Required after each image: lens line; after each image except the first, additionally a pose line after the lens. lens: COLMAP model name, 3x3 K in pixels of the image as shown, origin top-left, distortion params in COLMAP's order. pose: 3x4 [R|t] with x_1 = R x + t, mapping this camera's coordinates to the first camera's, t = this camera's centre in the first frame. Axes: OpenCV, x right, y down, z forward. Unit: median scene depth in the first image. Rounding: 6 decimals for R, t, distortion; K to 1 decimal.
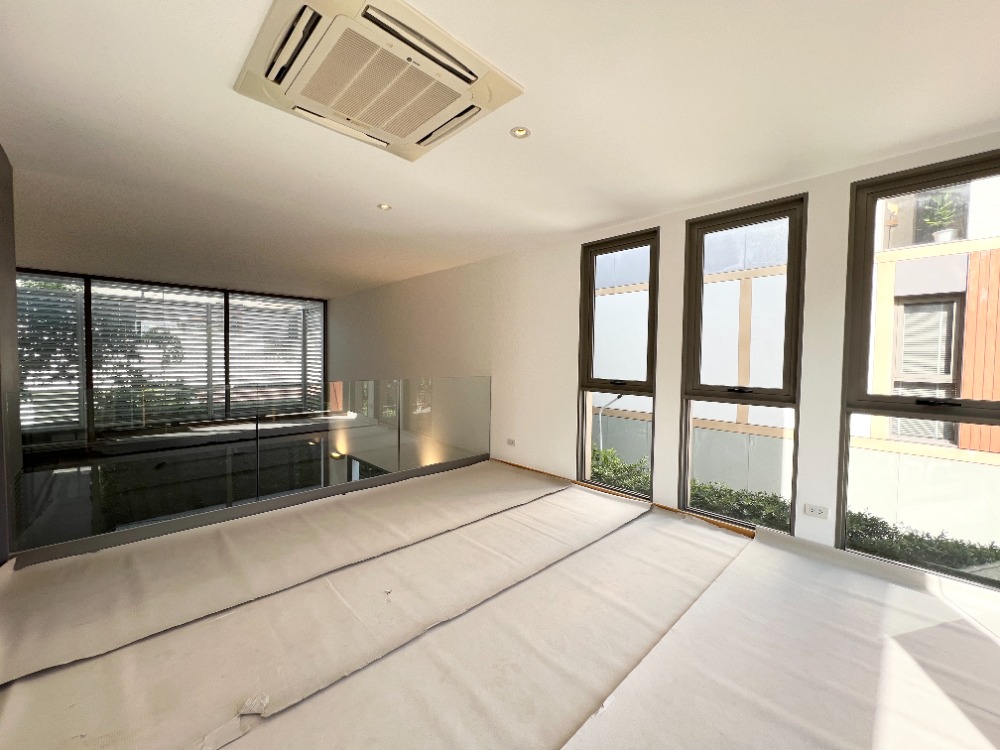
lens RADIAL K [[401.6, 0, 501.4], [0, 401.6, 373.6], [0, 0, 1]] dist [-0.001954, 0.000341]
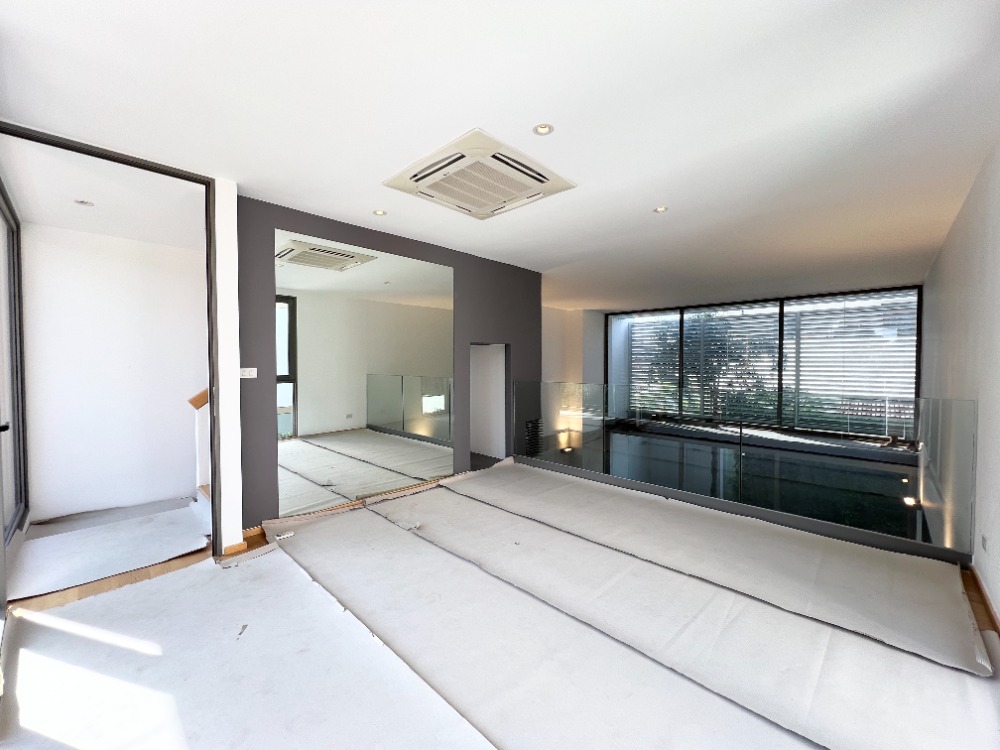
lens RADIAL K [[401.6, 0, 499.5], [0, 401.6, 374.0], [0, 0, 1]] dist [-0.001954, 0.000341]
pose [[0.030479, 0.018781, -0.999359, 0.306409], [-0.040189, 0.999038, 0.017549, -0.007626], [0.998727, 0.039629, 0.031204, 0.267716]]
